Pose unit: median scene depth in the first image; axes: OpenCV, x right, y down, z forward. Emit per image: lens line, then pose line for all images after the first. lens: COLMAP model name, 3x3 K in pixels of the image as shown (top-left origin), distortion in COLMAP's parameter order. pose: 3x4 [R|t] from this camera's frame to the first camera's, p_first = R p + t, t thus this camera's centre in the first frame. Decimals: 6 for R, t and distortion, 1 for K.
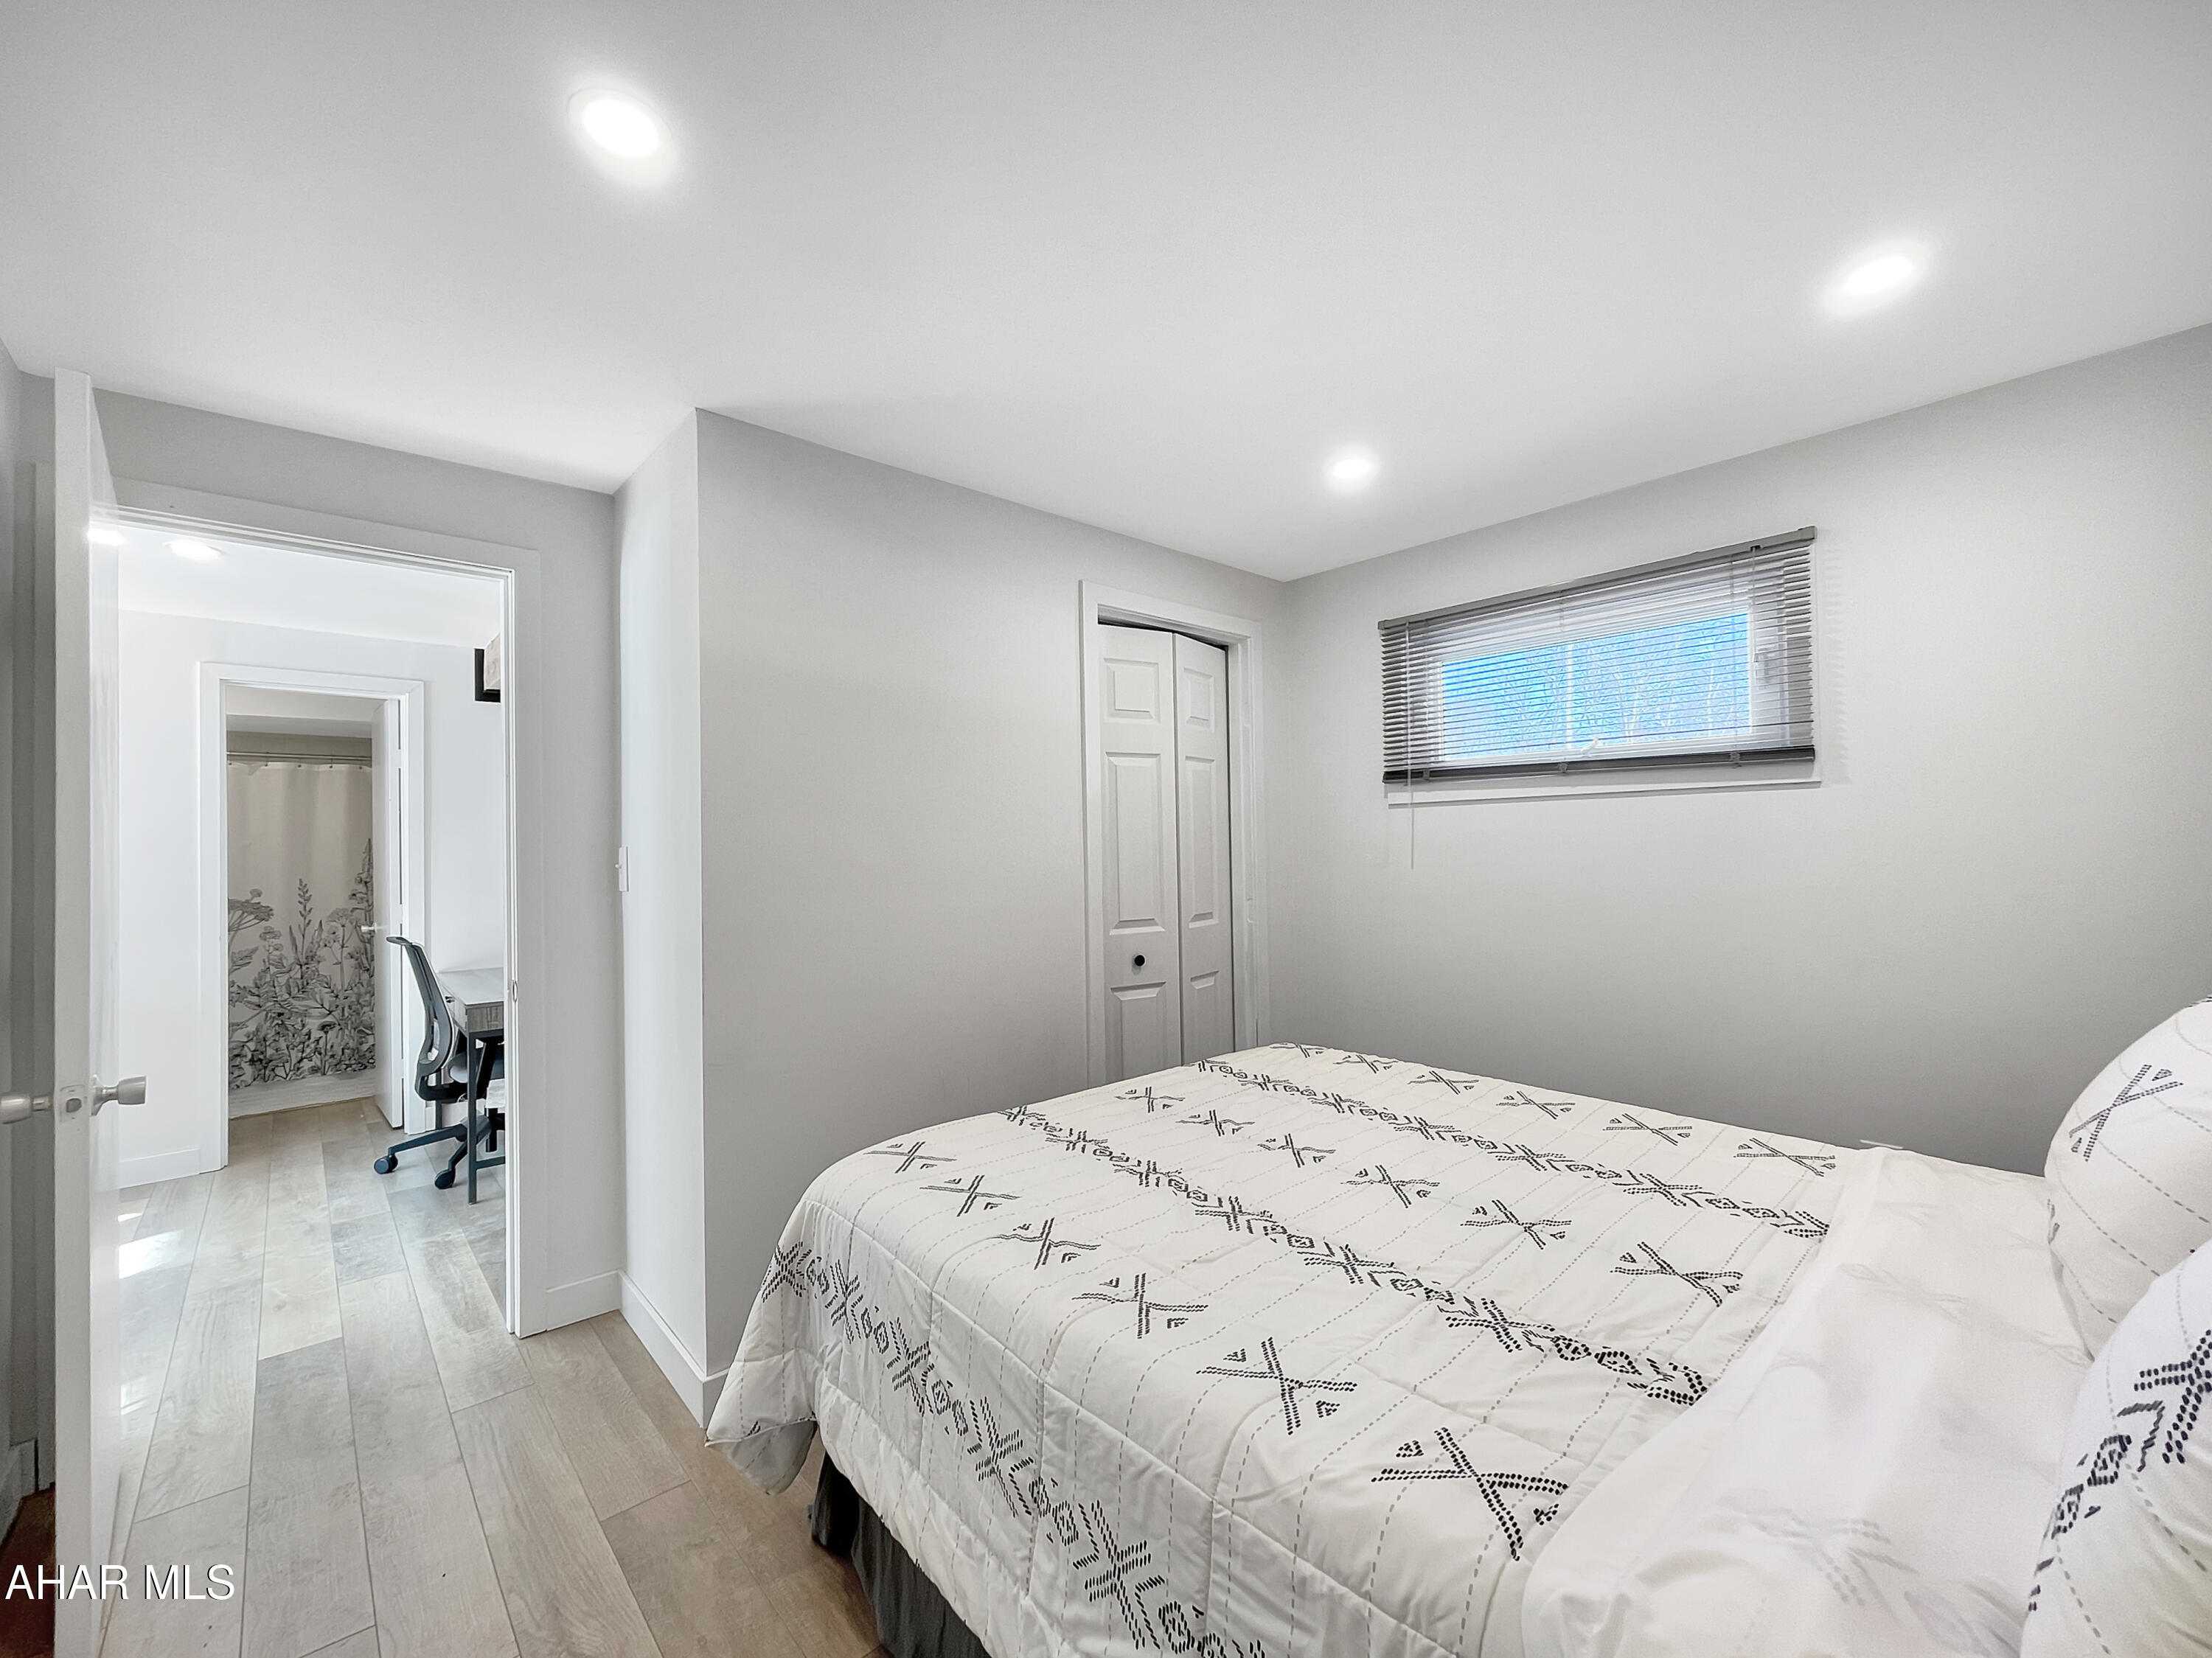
lens RADIAL K [[889.4, 0, 1114.9], [0, 889.4, 833.2], [0, 0, 1]] dist [-0.001865, -0.000104]
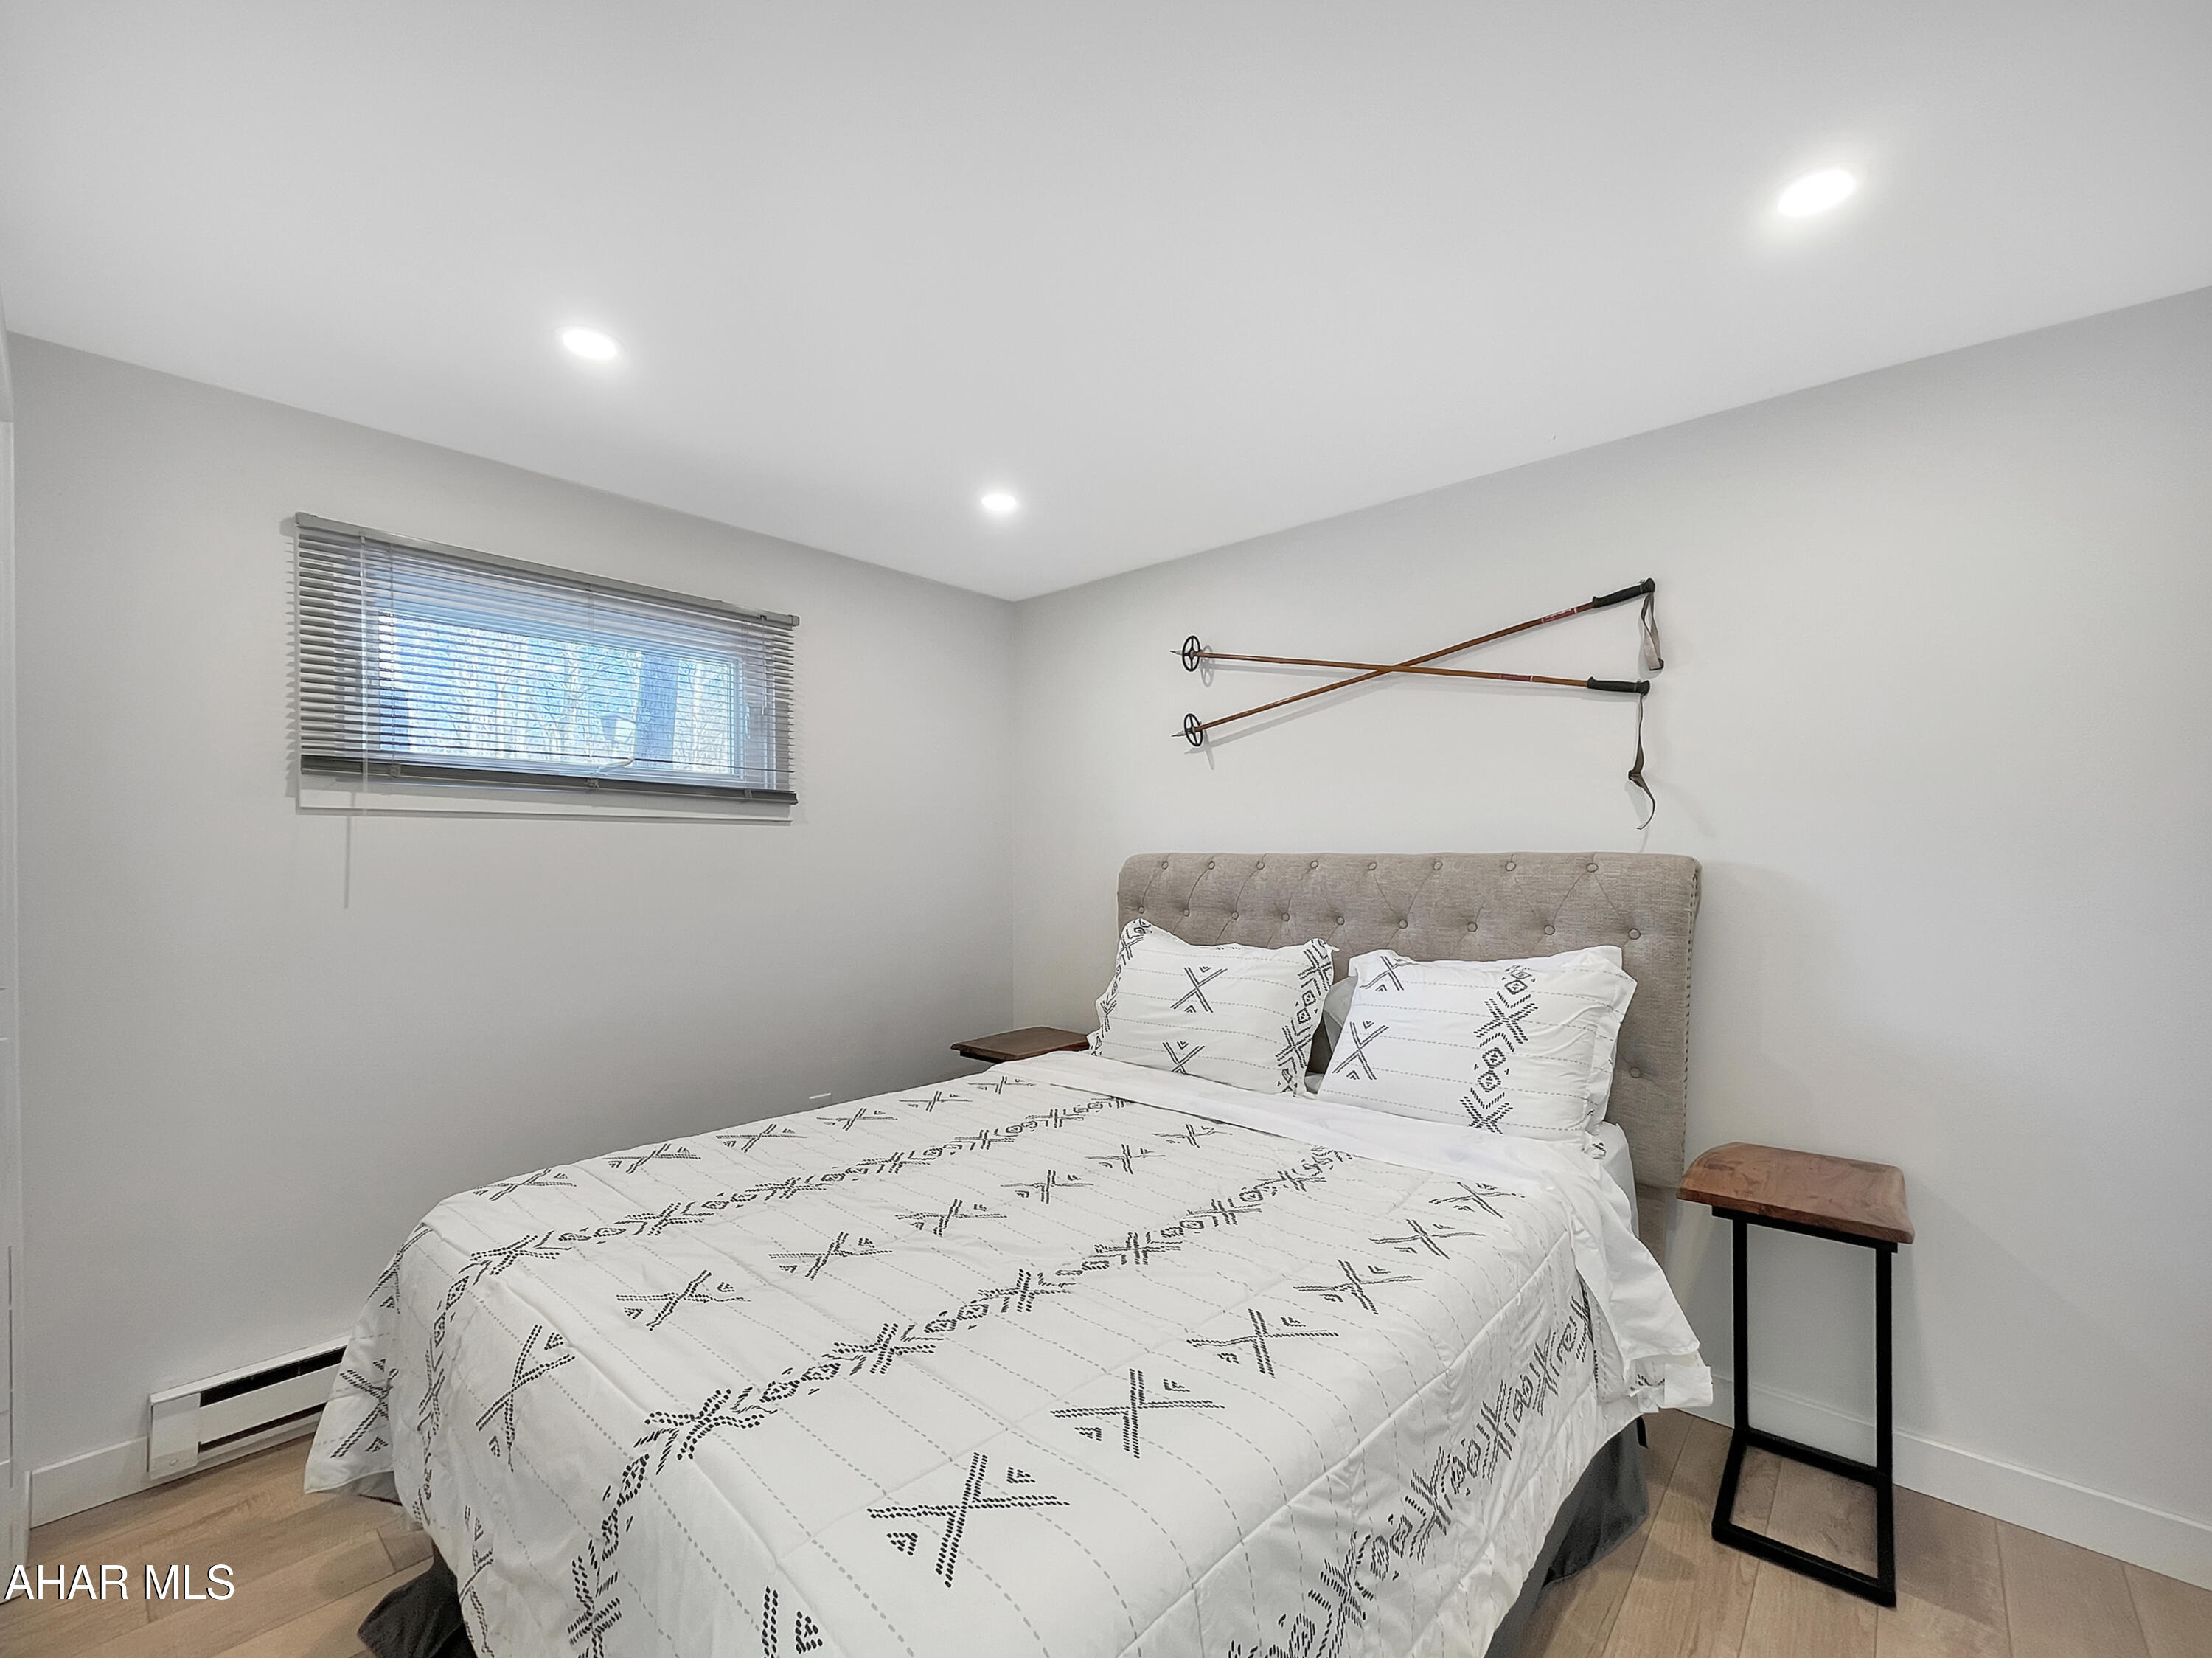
lens RADIAL K [[910.4, 0, 1084.5], [0, 910.4, 833.3], [0, 0, 1]] dist [0.002296, -0.000037]
pose [[-0.089086, 0.045349, 0.994991, -0.631210], [-0.005006, 0.998930, -0.045977, 0.020802], [-0.996011, -0.009076, -0.088764, 0.847080]]
